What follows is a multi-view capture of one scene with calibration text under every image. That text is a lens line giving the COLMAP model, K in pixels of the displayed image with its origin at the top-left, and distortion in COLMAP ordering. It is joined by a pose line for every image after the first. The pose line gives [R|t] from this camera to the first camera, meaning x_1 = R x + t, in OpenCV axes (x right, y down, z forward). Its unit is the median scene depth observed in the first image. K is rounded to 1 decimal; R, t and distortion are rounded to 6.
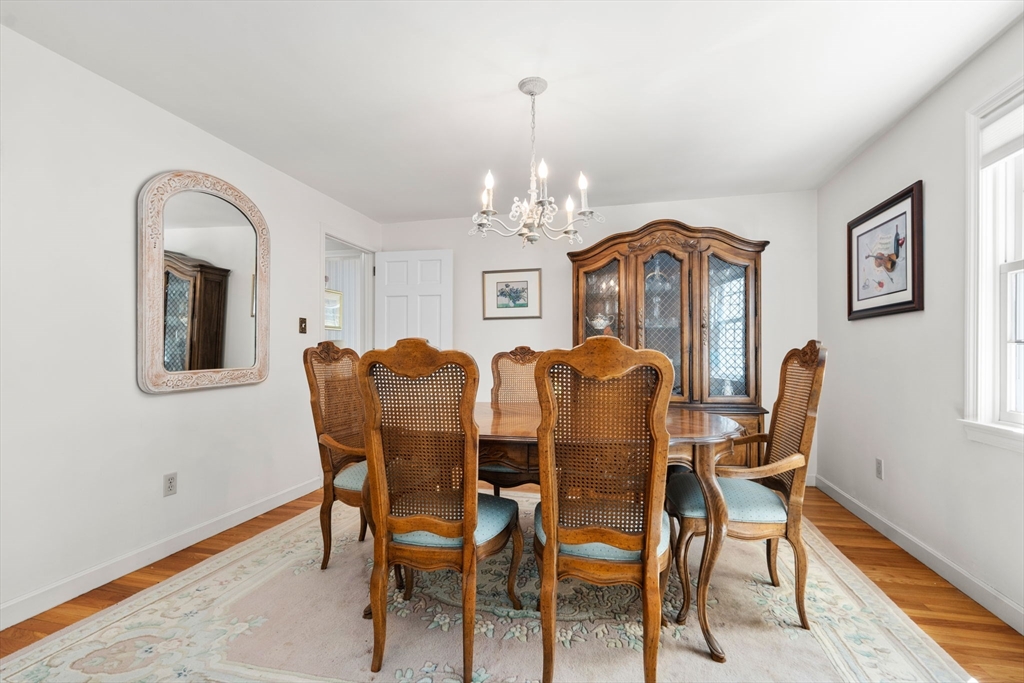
lens RADIAL K [[457.8, 0, 514.8], [0, 457.8, 346.1], [0, 0, 1]] dist [-0.000671, -0.000044]
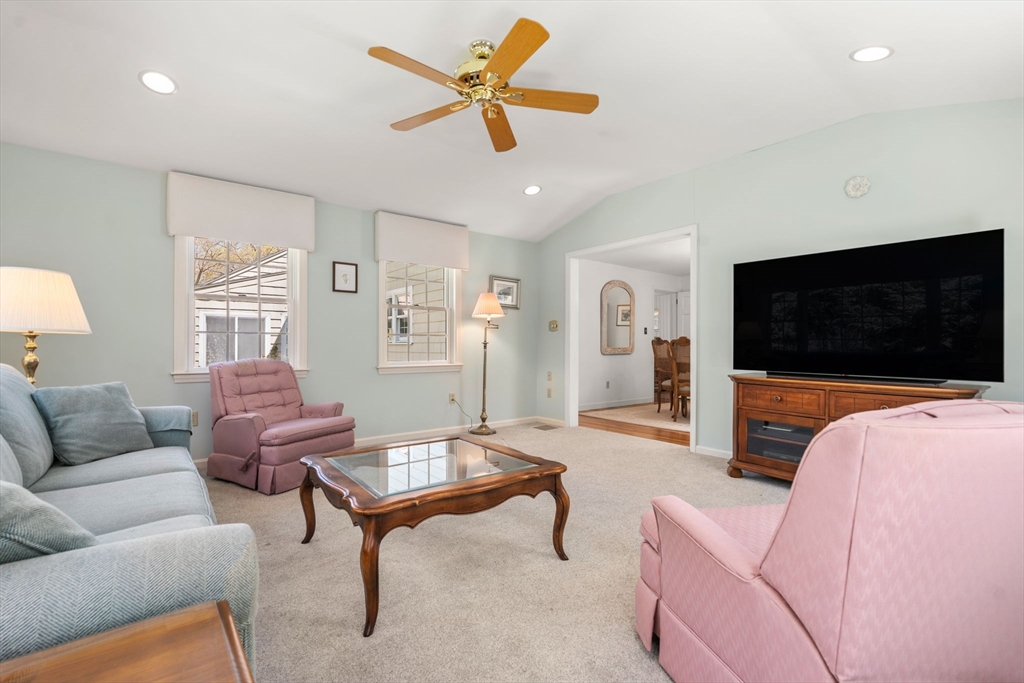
lens RADIAL K [[457.8, 0, 514.8], [0, 457.8, 346.1], [0, 0, 1]] dist [-0.000671, -0.000044]
pose [[0.795704, 0.004676, -0.605667, 0.566219], [0.002026, 0.999944, 0.010381, 0.011158], [0.605682, -0.009487, 0.795650, -1.695285]]
